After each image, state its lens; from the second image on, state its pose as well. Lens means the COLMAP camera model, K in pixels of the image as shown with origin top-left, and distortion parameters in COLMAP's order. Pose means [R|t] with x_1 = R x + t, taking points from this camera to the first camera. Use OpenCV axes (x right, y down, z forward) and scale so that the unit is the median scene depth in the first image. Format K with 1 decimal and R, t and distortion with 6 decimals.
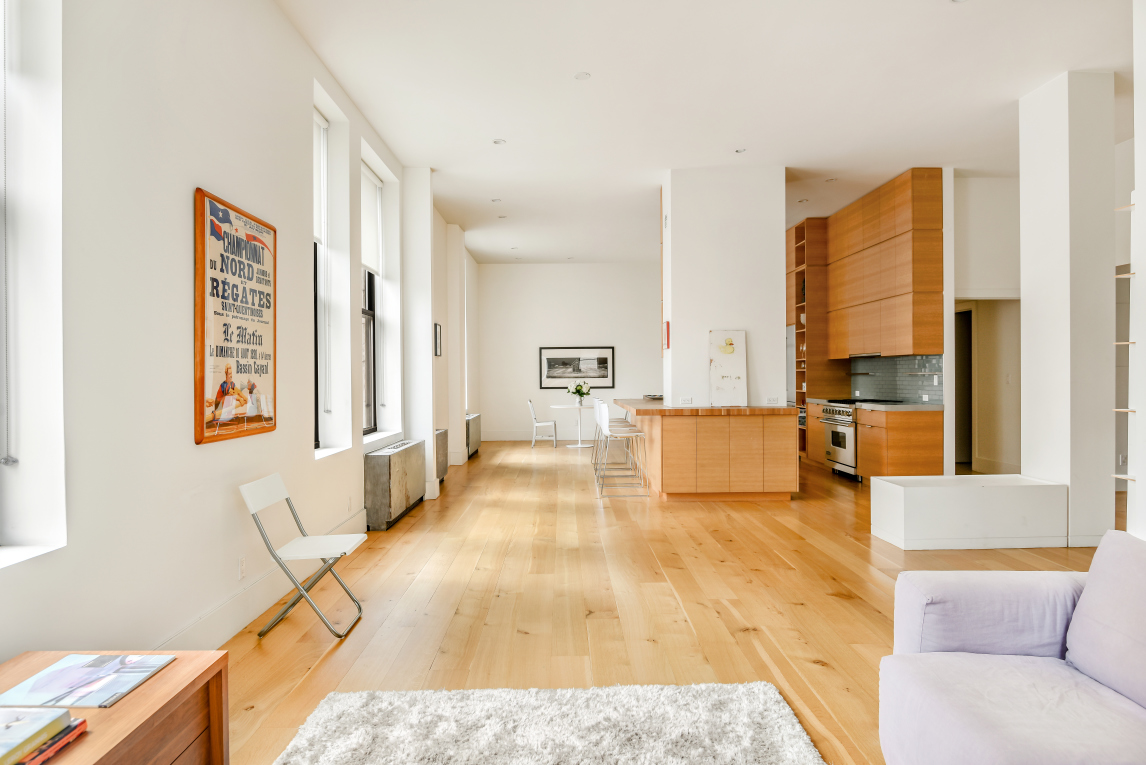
lens RADIAL K [[603.5, 0, 569.1], [0, 603.5, 381.2], [0, 0, 1]] dist [-0.012655, 0.000671]
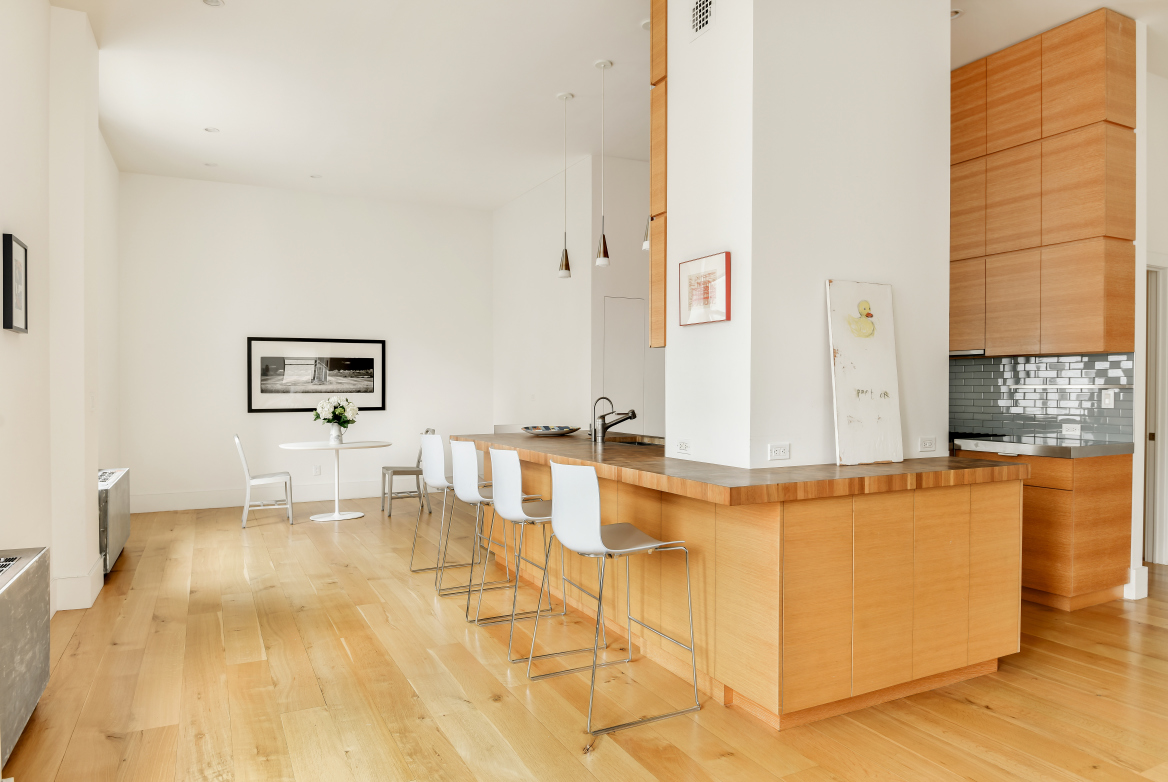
lens RADIAL K [[722.9, 0, 584.4], [0, 722.9, 387.3], [0, 0, 1]] dist [-0.007418, 0.000483]
pose [[0.901691, 0.004490, 0.432358, -0.065741], [0.000824, 0.999926, -0.012103, -0.002281], [-0.432381, 0.011270, 0.901621, 0.314545]]
